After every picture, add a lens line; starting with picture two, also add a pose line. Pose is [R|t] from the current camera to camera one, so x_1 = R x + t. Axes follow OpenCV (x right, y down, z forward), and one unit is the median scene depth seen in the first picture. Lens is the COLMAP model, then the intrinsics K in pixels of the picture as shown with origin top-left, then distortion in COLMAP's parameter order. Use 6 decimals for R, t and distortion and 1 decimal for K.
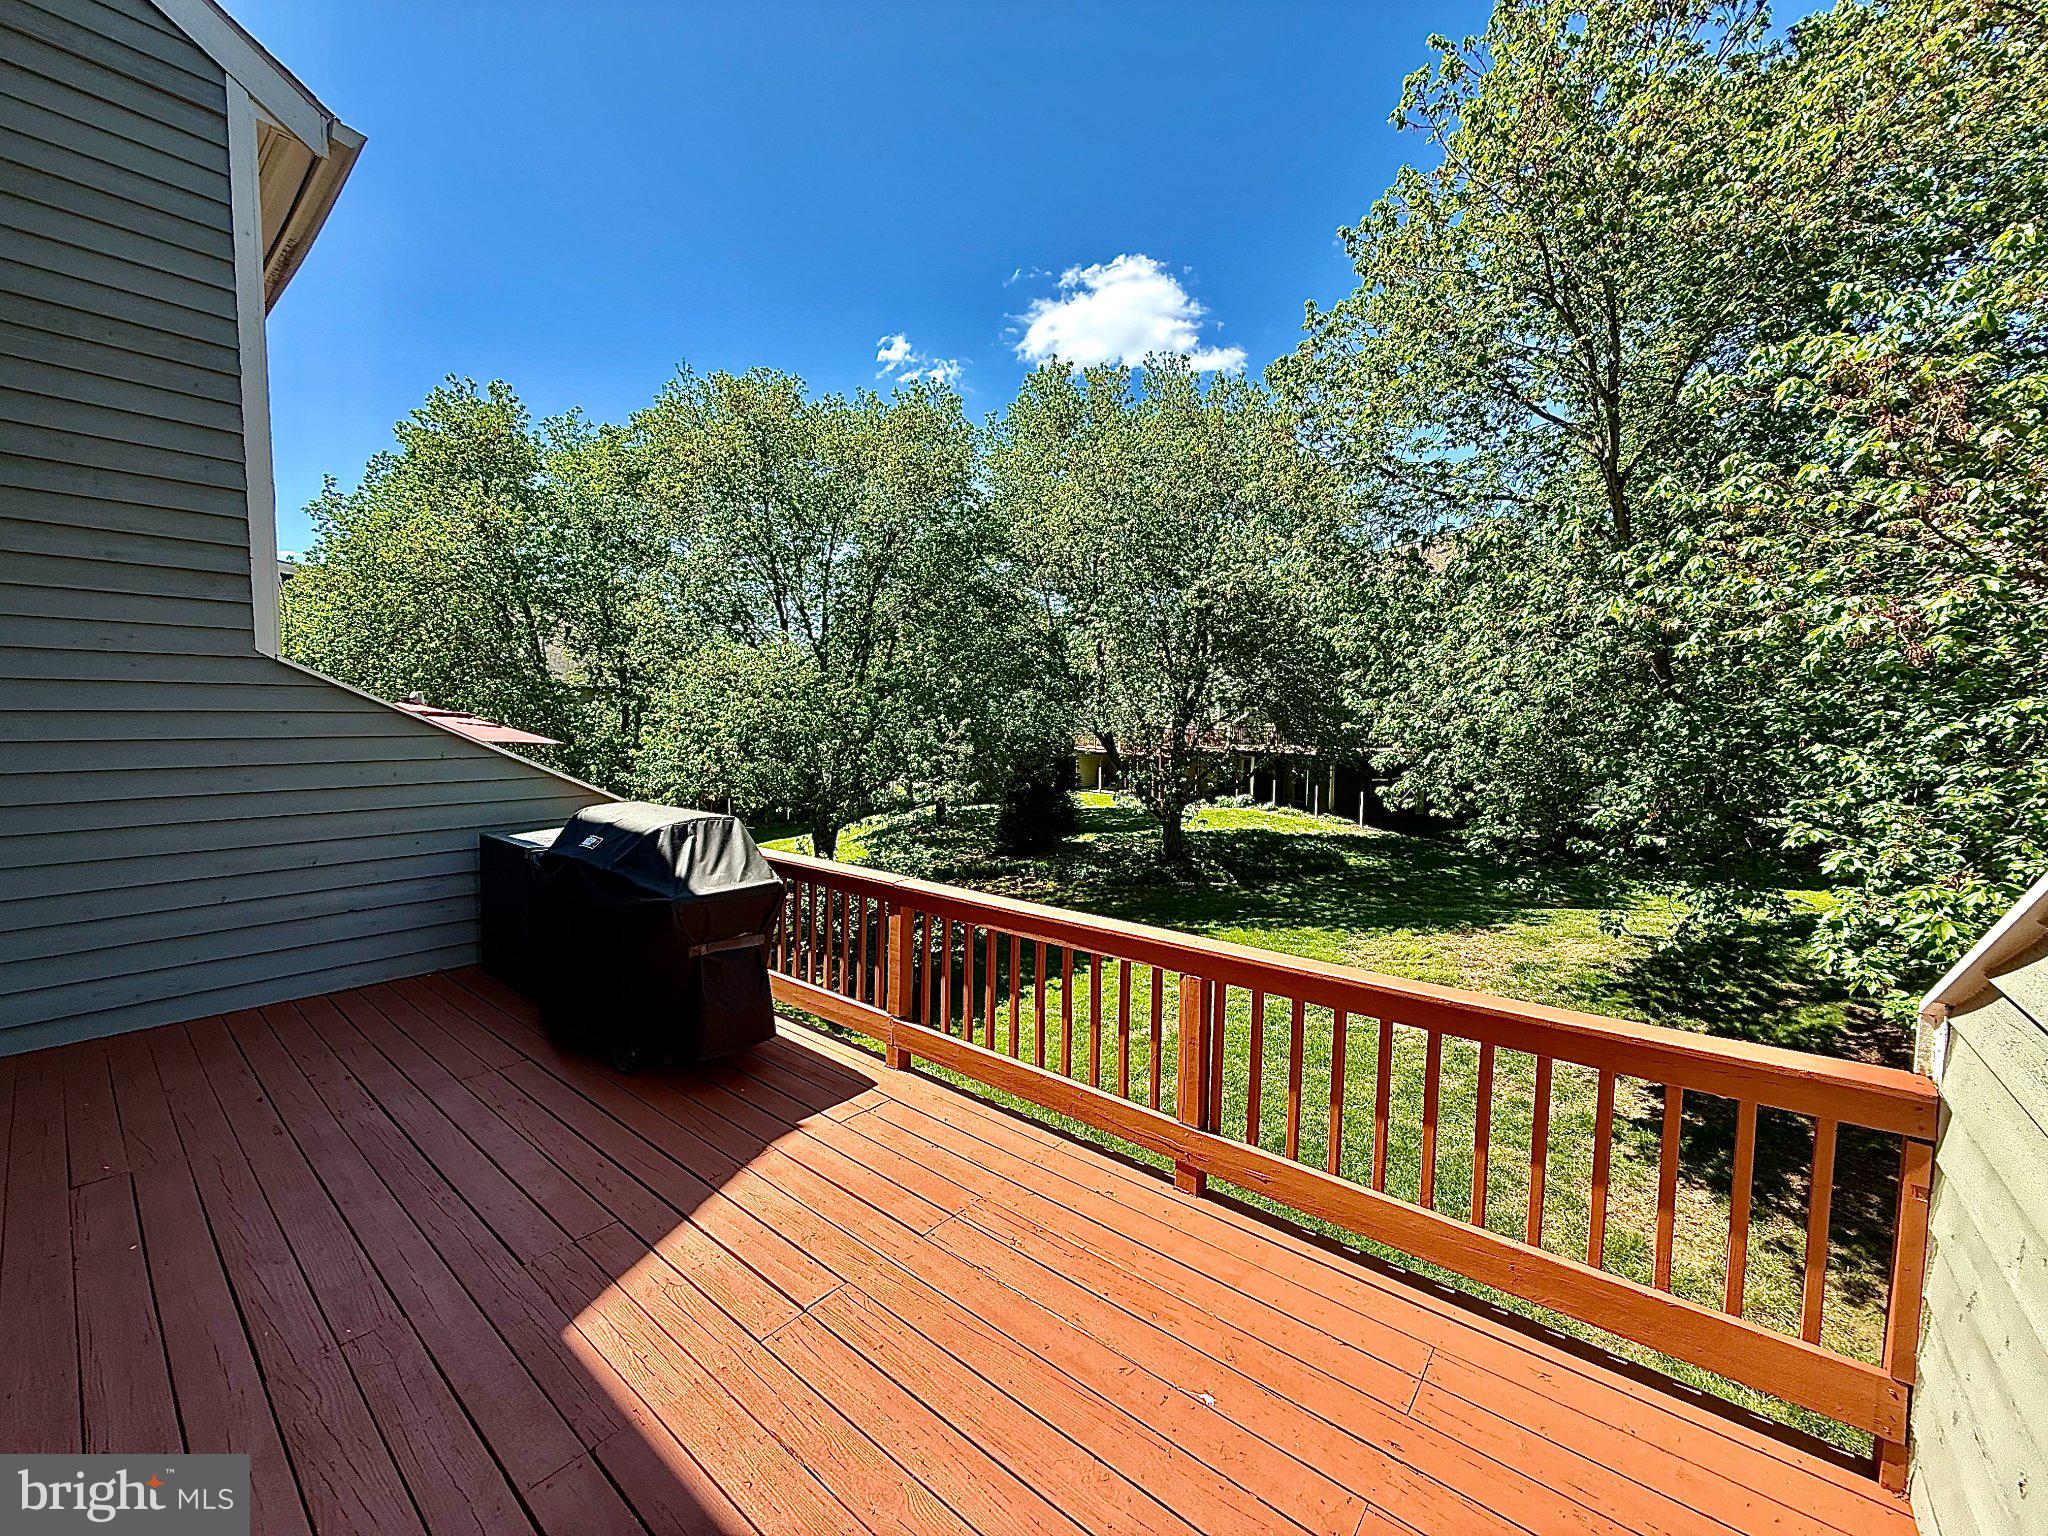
lens RADIAL K [[807.1, 0, 1021.7], [0, 807.1, 766.6], [0, 0, 1]] dist [-0.001999, 0.000129]
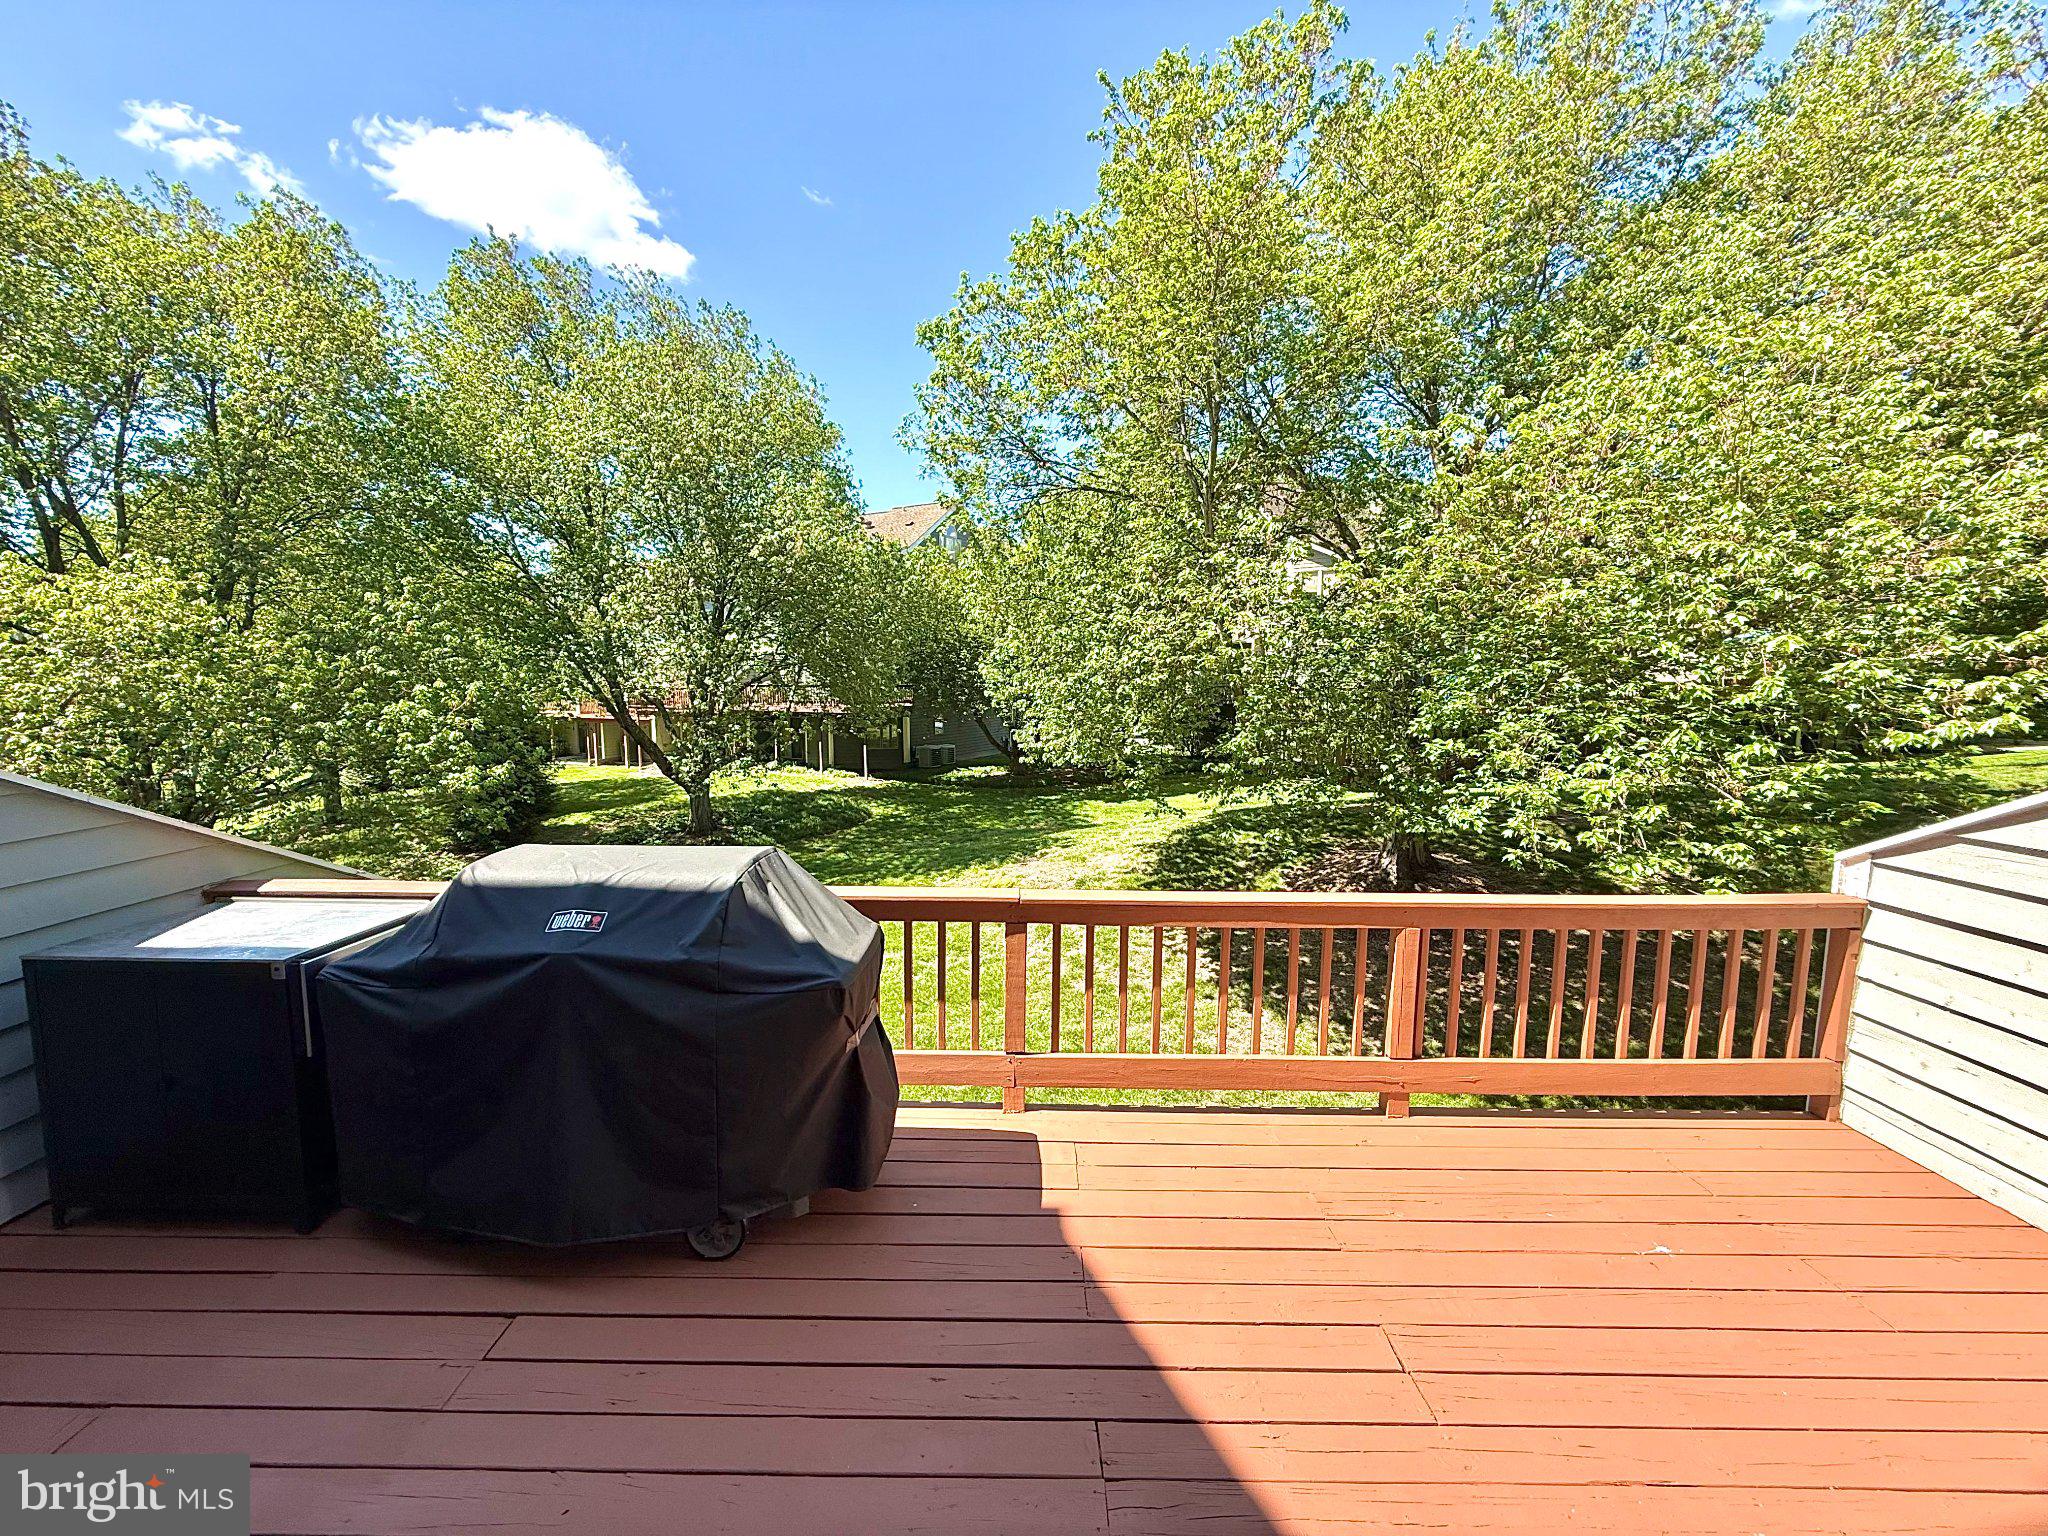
lens RADIAL K [[807.1, 0, 1019.4], [0, 807.1, 779.0], [0, 0, 1]] dist [-0.001999, 0.000129]
pose [[0.781544, -0.085370, 0.617982, -0.201882], [0.042170, 0.995556, 0.084198, -0.014538], [-0.622424, -0.039744, 0.781671, 0.107935]]
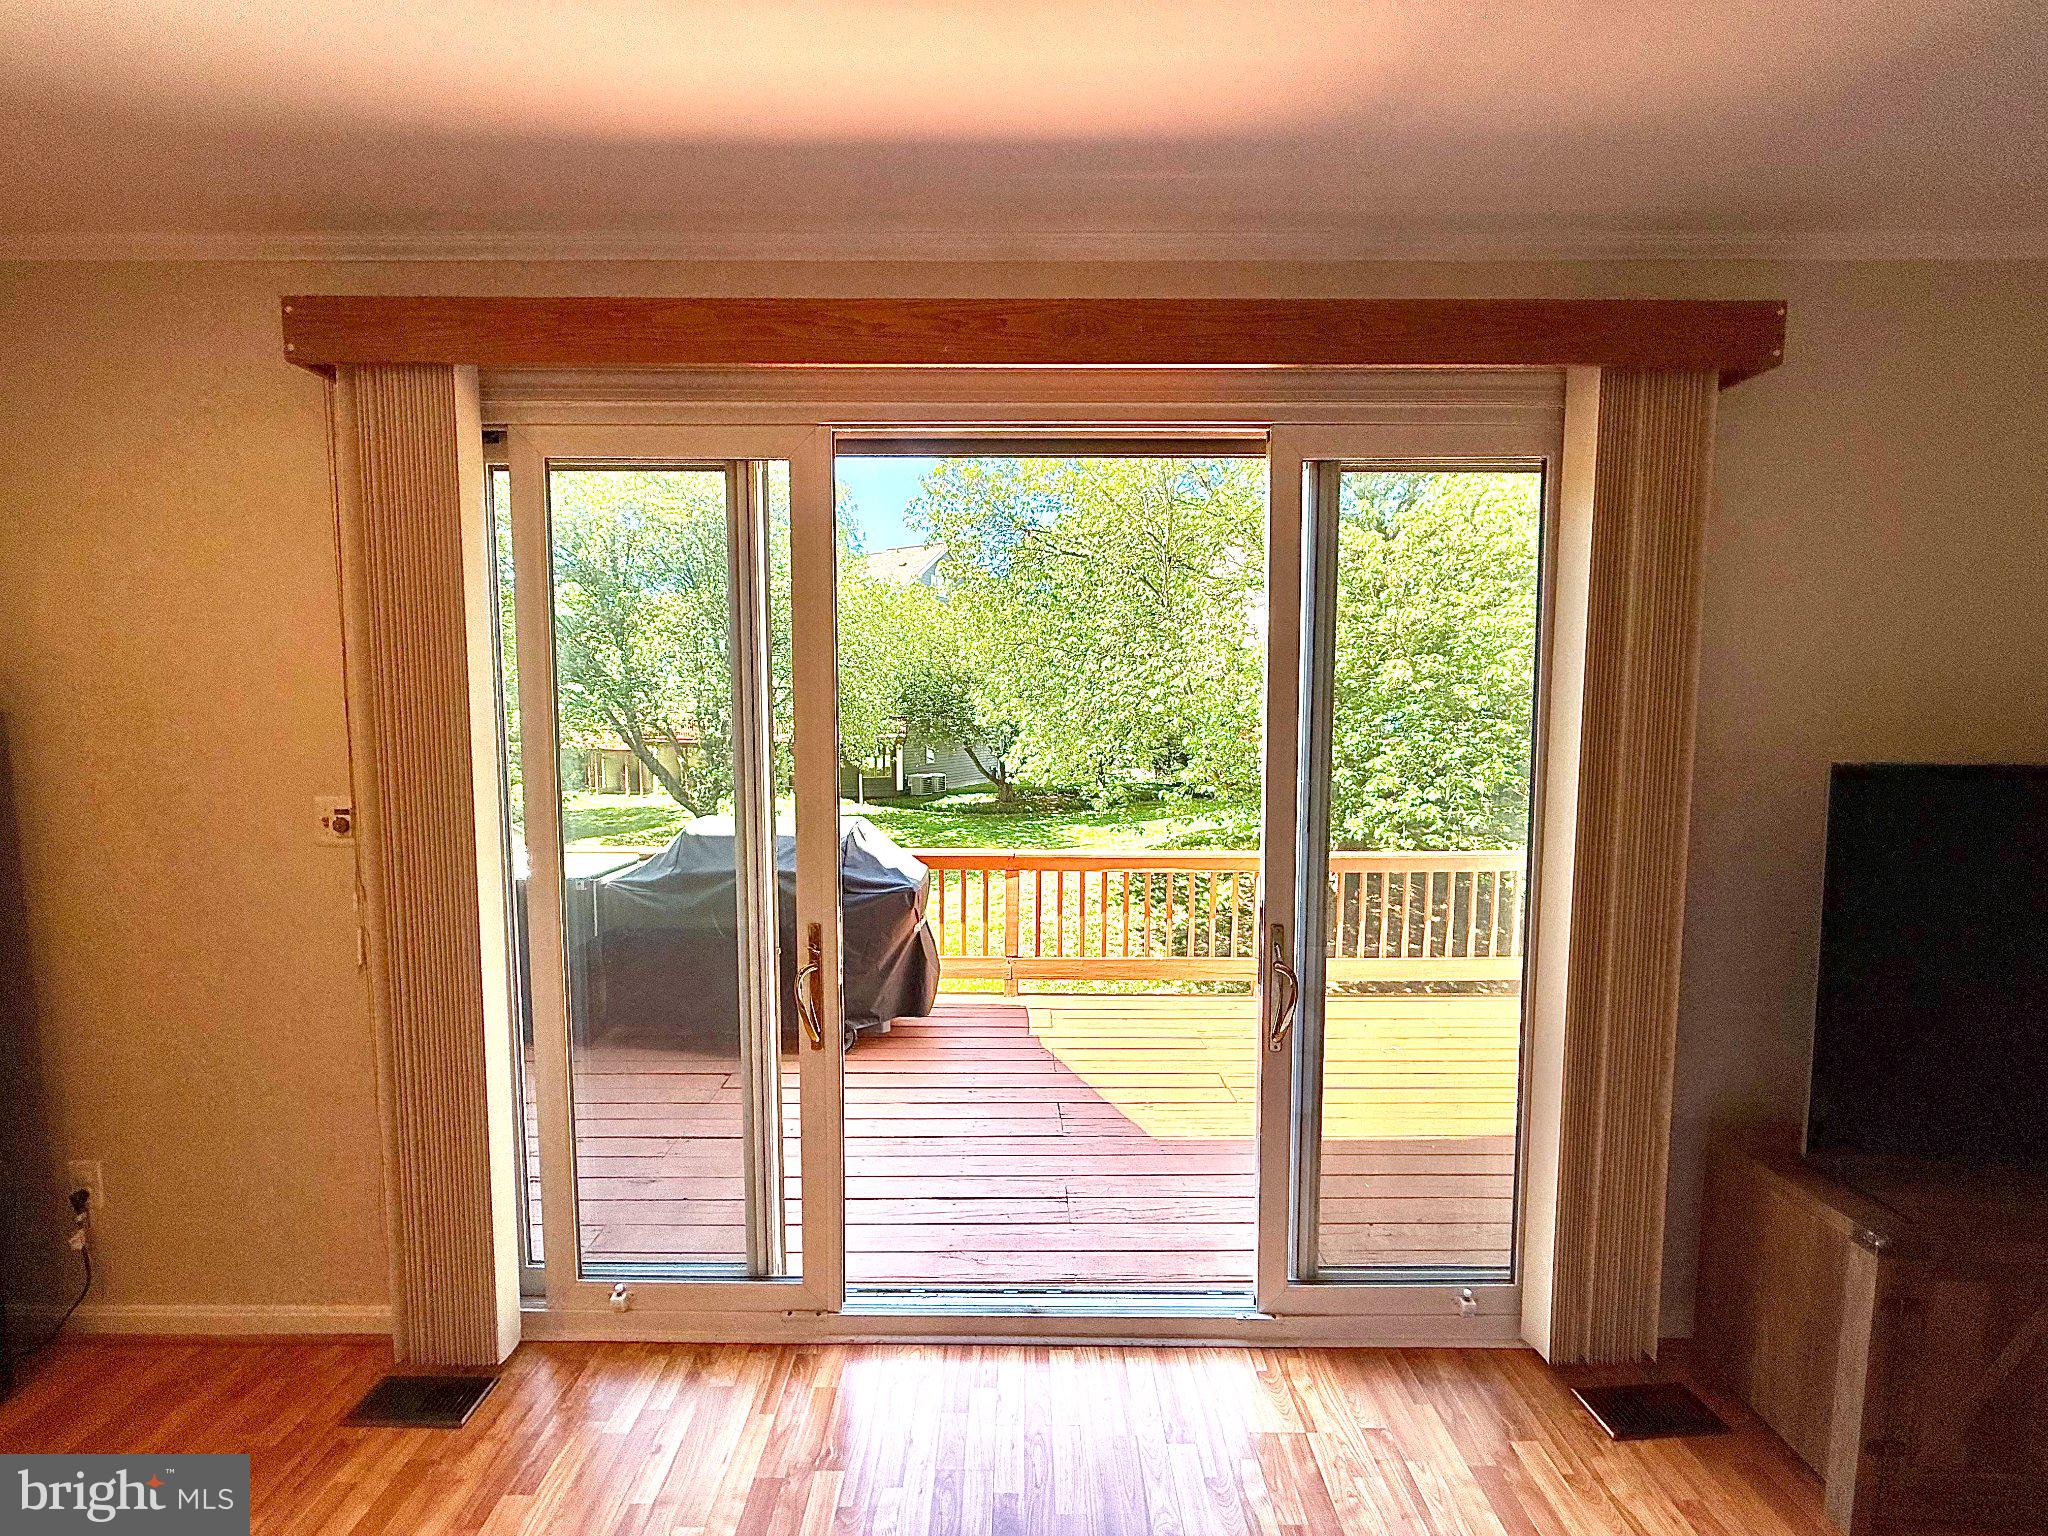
lens RADIAL K [[807.1, 0, 1012.9], [0, 807.1, 768.8], [0, 0, 1]] dist [-0.001999, 0.000129]
pose [[0.776258, -0.053129, 0.628172, -0.294752], [0.041888, 0.998587, 0.032695, -0.010479], [-0.629022, 0.000933, 0.777387, -0.001696]]
